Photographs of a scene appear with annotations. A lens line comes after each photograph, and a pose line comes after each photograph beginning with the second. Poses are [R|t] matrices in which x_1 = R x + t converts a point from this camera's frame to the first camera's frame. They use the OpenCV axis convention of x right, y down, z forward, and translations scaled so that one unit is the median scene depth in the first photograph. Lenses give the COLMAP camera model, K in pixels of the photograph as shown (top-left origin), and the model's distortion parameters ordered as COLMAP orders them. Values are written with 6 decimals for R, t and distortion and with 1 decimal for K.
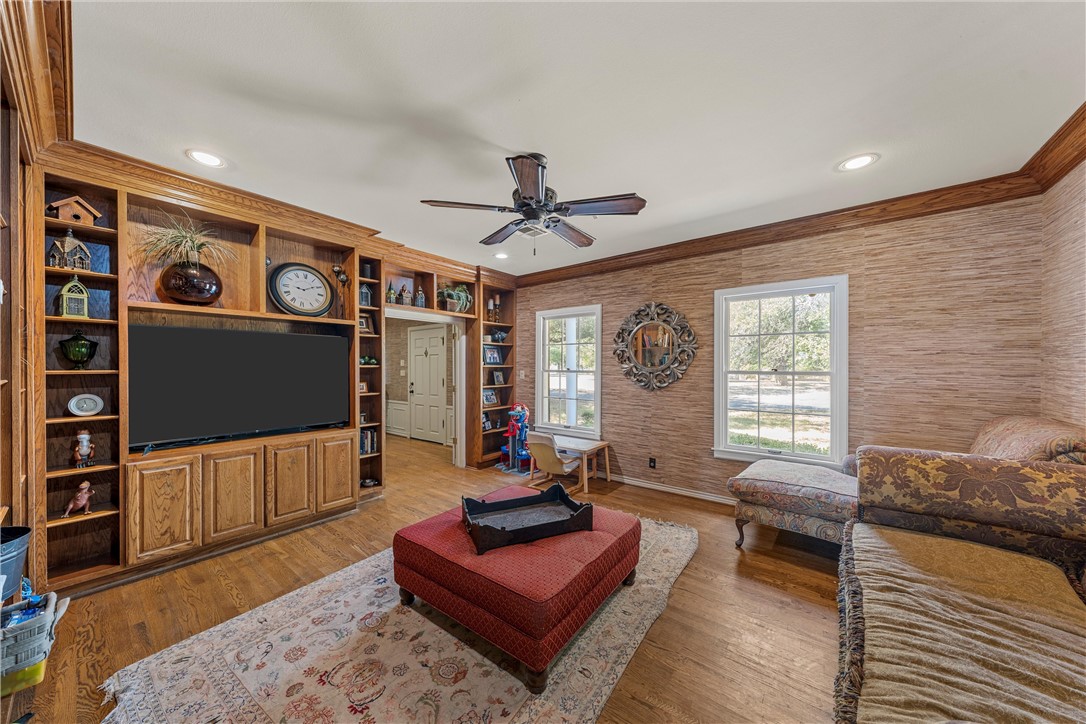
lens RADIAL K [[374.2, 0, 543.0], [0, 374.2, 362.0], [0, 0, 1]] dist [-0.000697, -0.000037]
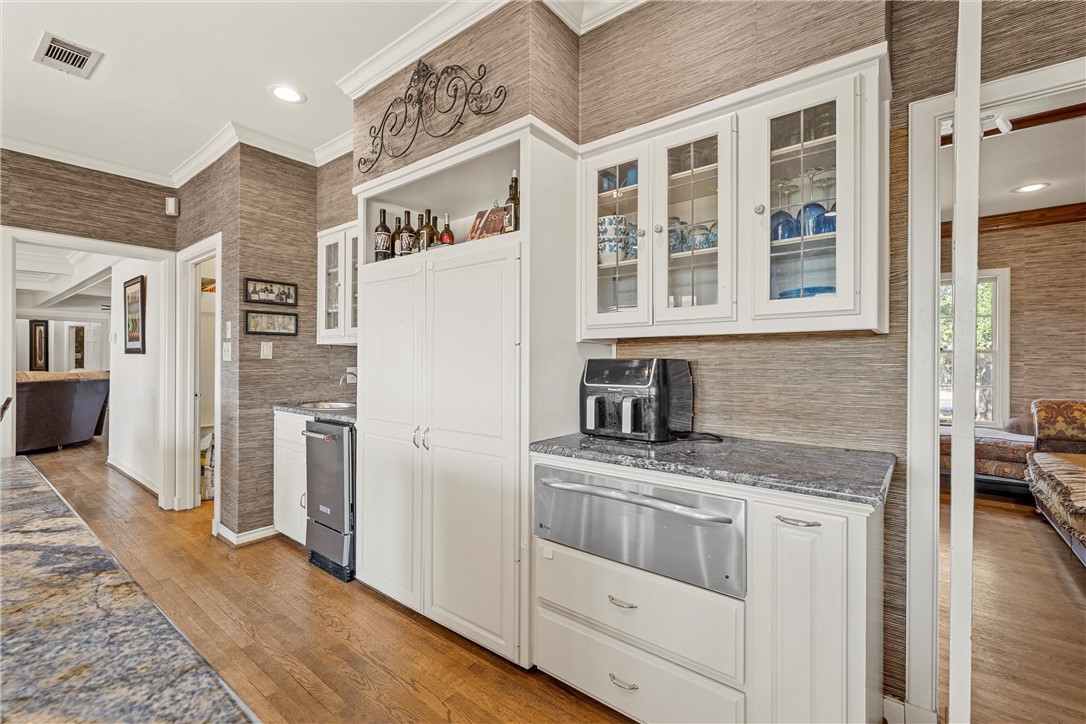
lens RADIAL K [[474.5, 0, 544.2], [0, 474.5, 356.8], [0, 0, 1]] dist [0.001097, -0.000210]
pose [[0.999957, 0.002873, -0.008806, -0.698606], [-0.002897, 0.999992, -0.002768, 0.061974], [0.008798, 0.002793, 0.999957, -0.560584]]
